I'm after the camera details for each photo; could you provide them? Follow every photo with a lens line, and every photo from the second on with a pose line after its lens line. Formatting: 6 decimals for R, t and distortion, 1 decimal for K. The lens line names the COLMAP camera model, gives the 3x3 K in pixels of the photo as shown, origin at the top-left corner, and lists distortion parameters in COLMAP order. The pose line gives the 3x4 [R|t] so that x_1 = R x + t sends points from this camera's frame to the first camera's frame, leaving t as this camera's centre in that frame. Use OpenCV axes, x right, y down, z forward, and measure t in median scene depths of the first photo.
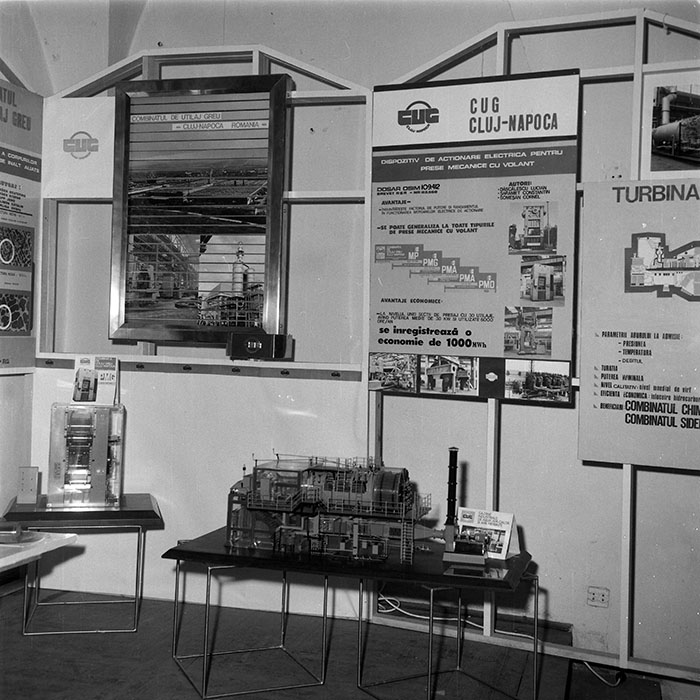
lens RADIAL K [[975.2, 0, 352.3], [0, 975.2, 347.3], [0, 0, 1]] dist [0.068055, 0.000000]
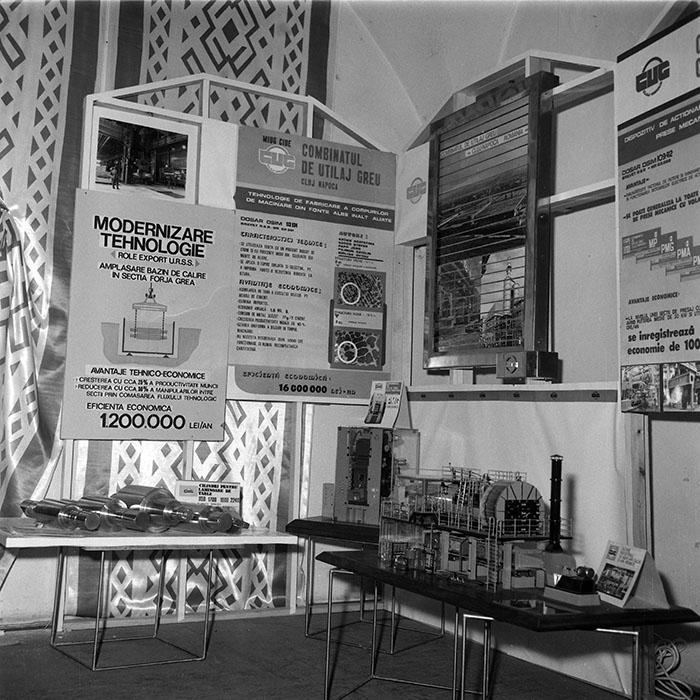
lens RADIAL K [[975.2, 0, 349.8], [0, 975.2, 351.7], [0, 0, 1]] dist [0.068055, 0.000000]
pose [[0.687948, -0.056332, -0.723570, 0.467053], [-0.024111, 0.994659, -0.100360, 0.083149], [0.725359, 0.086489, 0.682916, 0.257437]]
